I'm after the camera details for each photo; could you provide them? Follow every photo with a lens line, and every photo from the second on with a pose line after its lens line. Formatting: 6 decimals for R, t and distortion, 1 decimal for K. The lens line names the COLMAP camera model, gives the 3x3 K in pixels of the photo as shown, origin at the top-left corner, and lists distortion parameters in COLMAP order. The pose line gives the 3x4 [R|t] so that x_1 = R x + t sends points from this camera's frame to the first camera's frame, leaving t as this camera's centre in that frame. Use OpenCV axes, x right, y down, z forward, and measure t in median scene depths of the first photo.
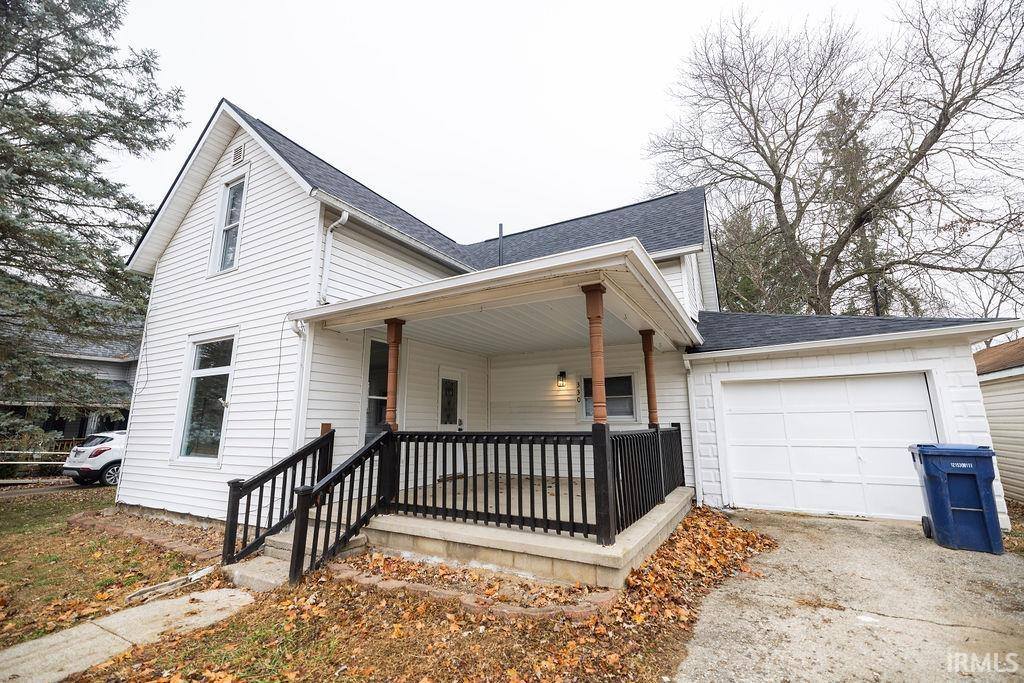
lens RADIAL K [[427.8, 0, 513.2], [0, 427.8, 338.6], [0, 0, 1]] dist [0.002729, 0.000415]
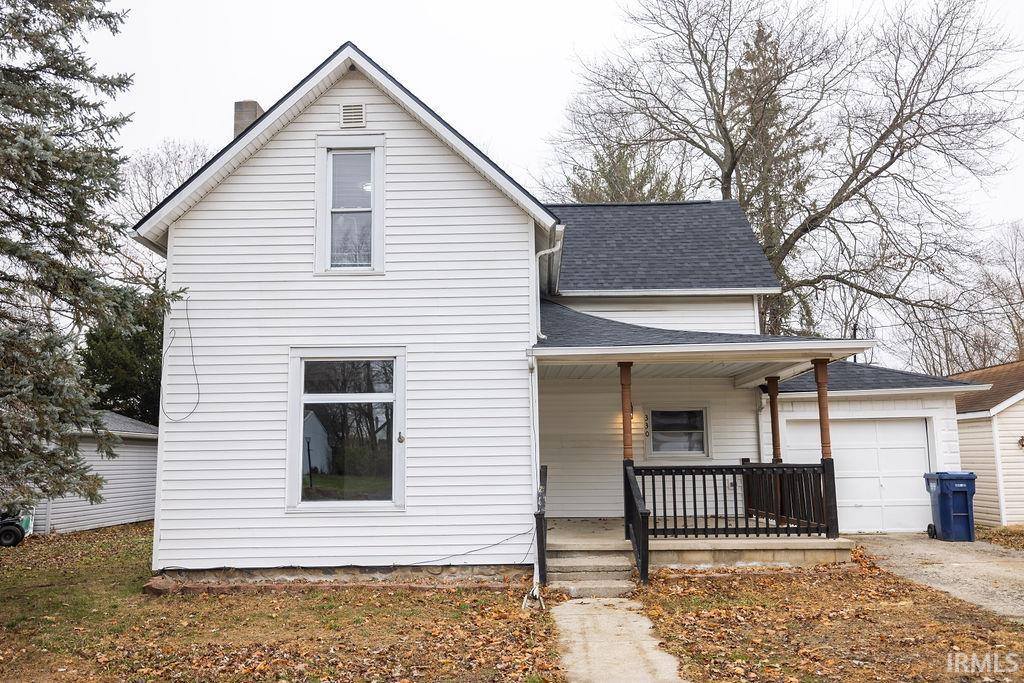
lens RADIAL K [[841.8, 0, 512.0], [0, 841.8, 341.5], [0, 0, 1]] dist [-0.002723, -0.001887]
pose [[0.877307, 0.062456, 0.475848, -1.471231], [-0.087829, 0.995645, 0.031248, -0.131024], [-0.471824, -0.069208, 0.878972, -0.669629]]
